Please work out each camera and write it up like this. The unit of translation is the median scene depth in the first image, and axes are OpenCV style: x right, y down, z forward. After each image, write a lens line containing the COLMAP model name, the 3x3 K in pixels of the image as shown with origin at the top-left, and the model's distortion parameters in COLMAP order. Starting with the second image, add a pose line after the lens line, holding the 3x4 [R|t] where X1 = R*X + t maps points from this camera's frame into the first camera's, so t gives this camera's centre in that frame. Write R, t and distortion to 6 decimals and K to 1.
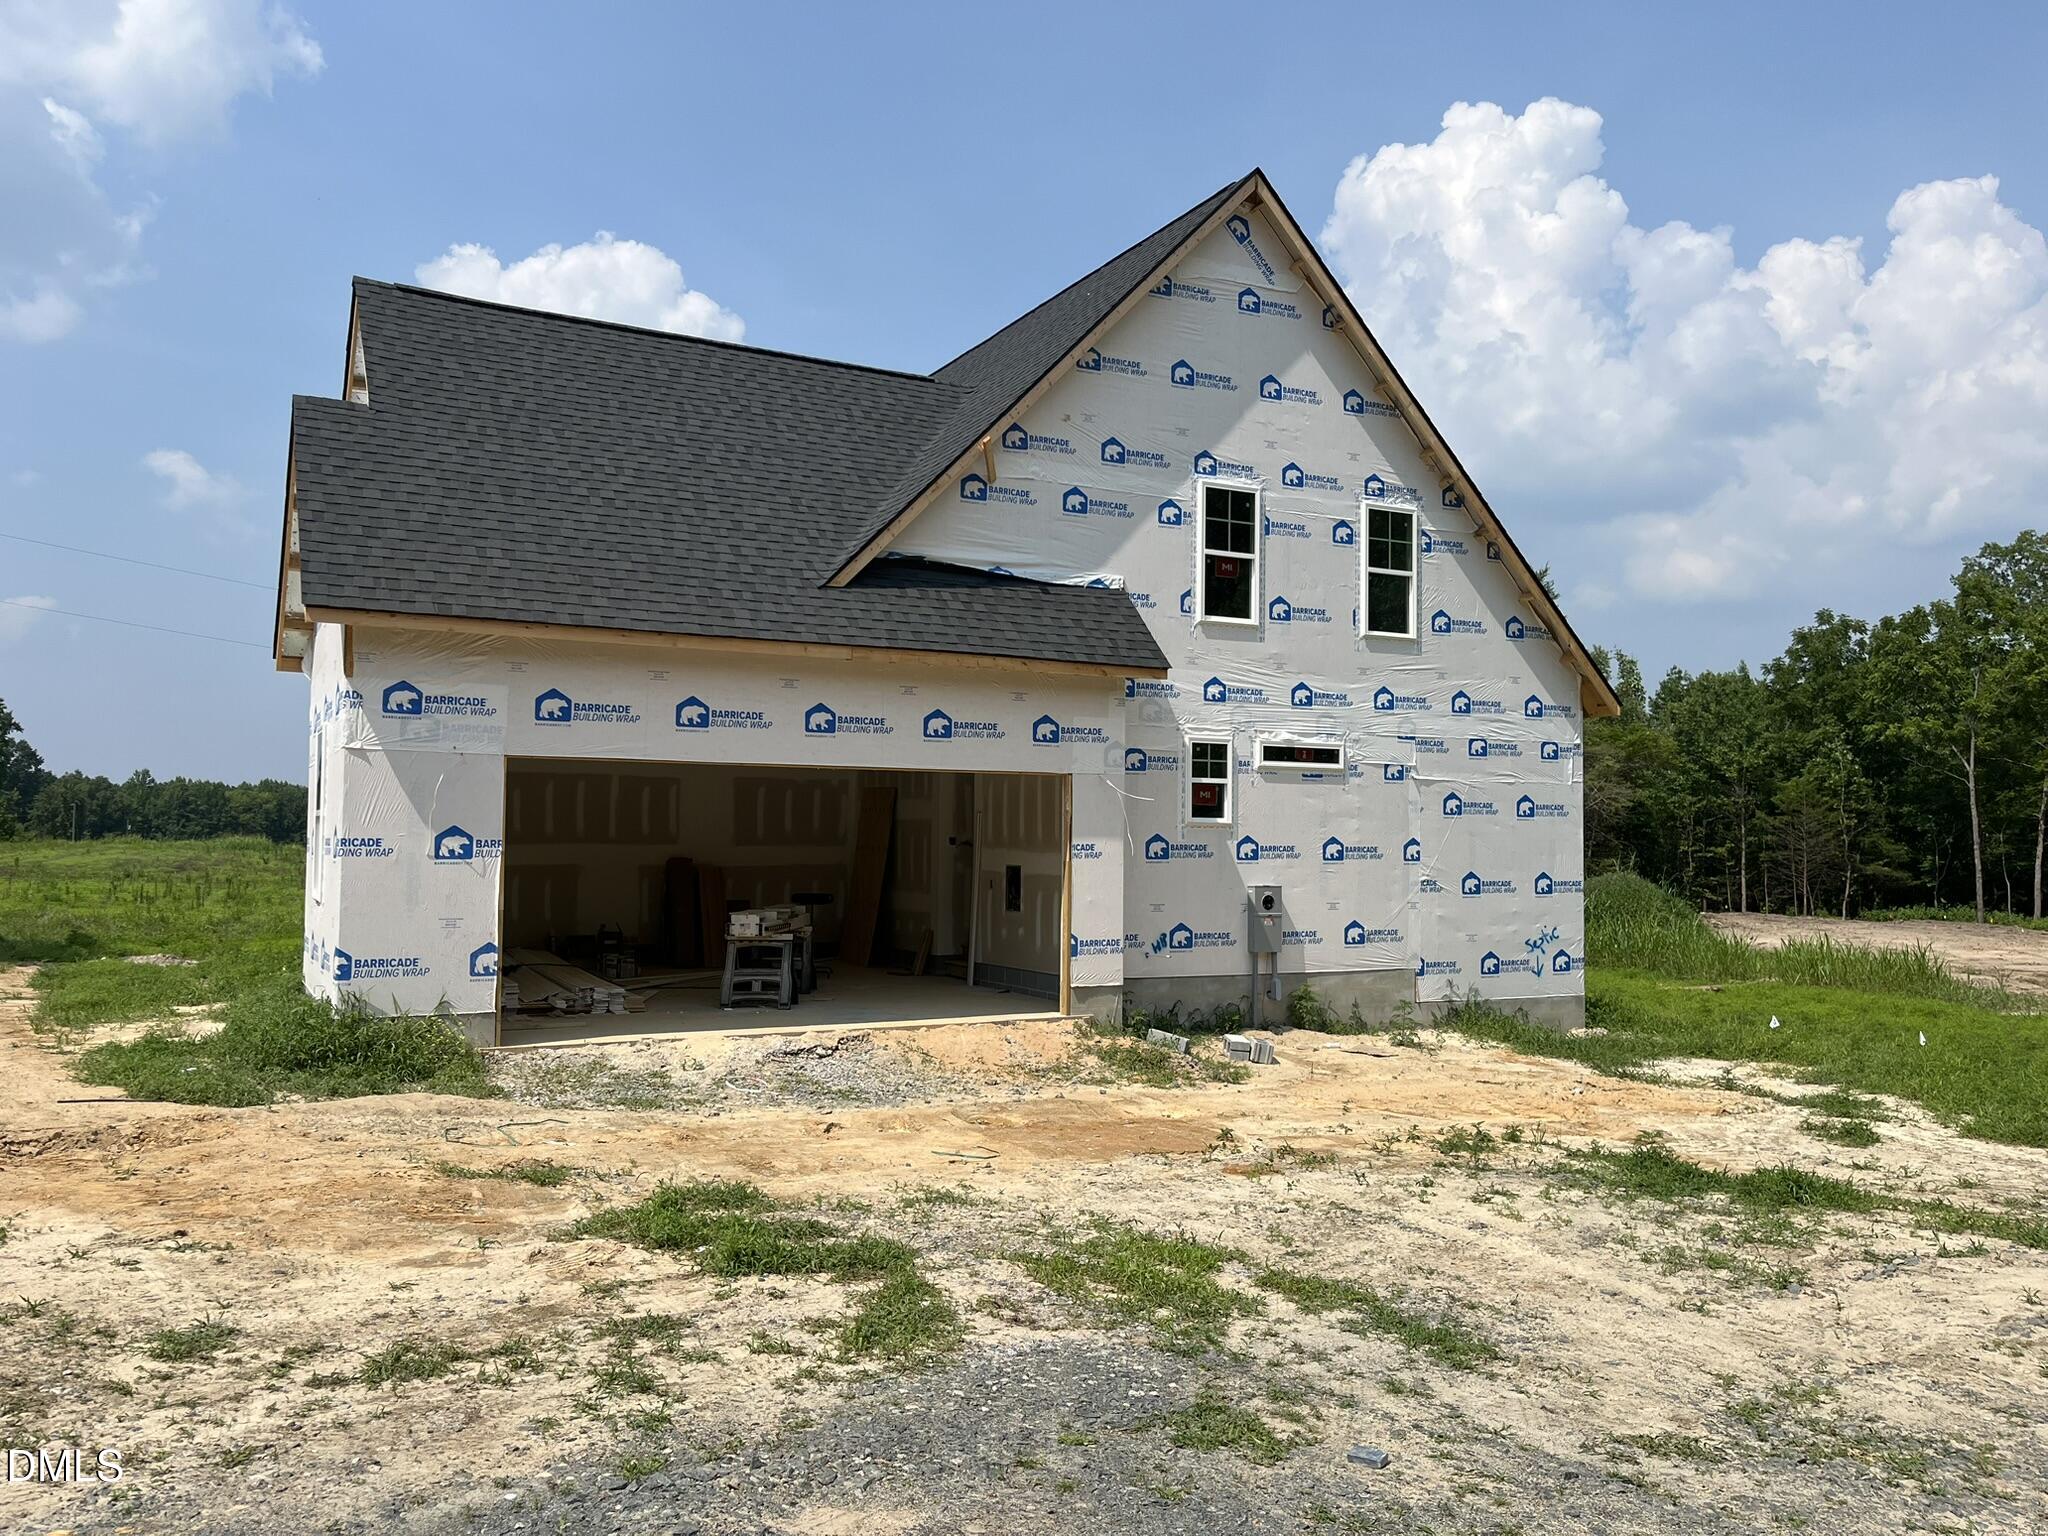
lens RADIAL K [[1530.6, 0, 1021.1], [0, 1530.6, 764.8], [0, 0, 1]] dist [0.011816, 0.002932]
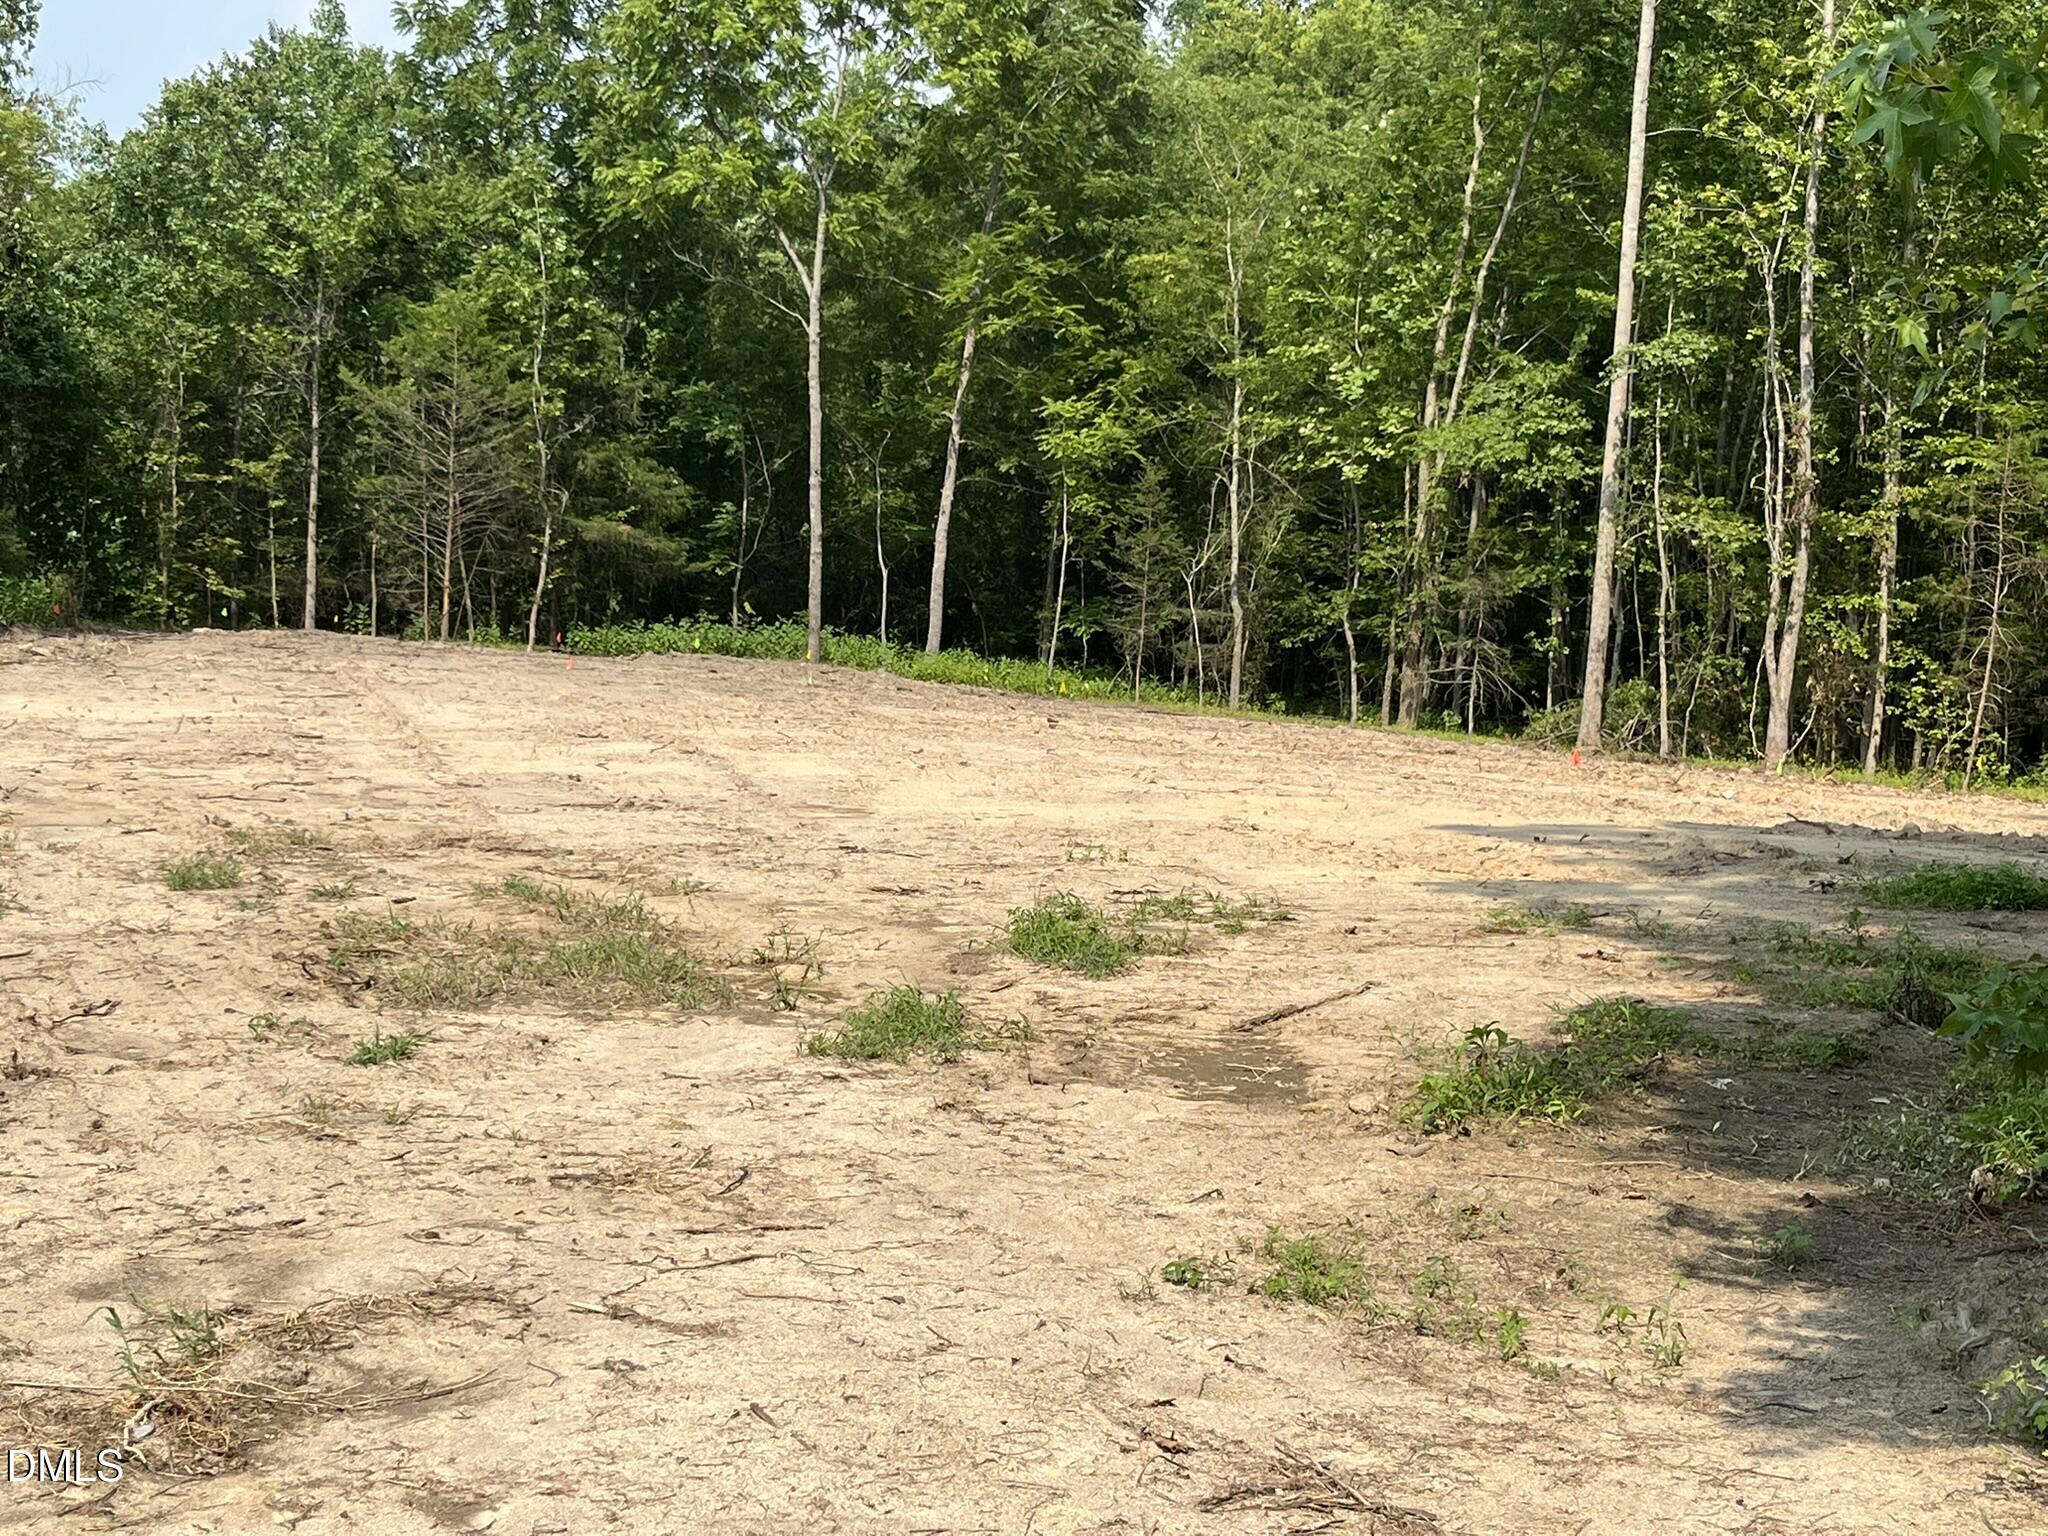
lens RADIAL K [[2742.6, 0, 1023.9], [0, 2742.6, 769.1], [0, 0, 1]] dist [0.021589, 0.000000]
pose [[0.837228, -0.012181, 0.546718, 0.248291], [-0.067092, 0.989911, 0.124799, 0.032539], [-0.542723, -0.141165, 0.827964, 0.325374]]
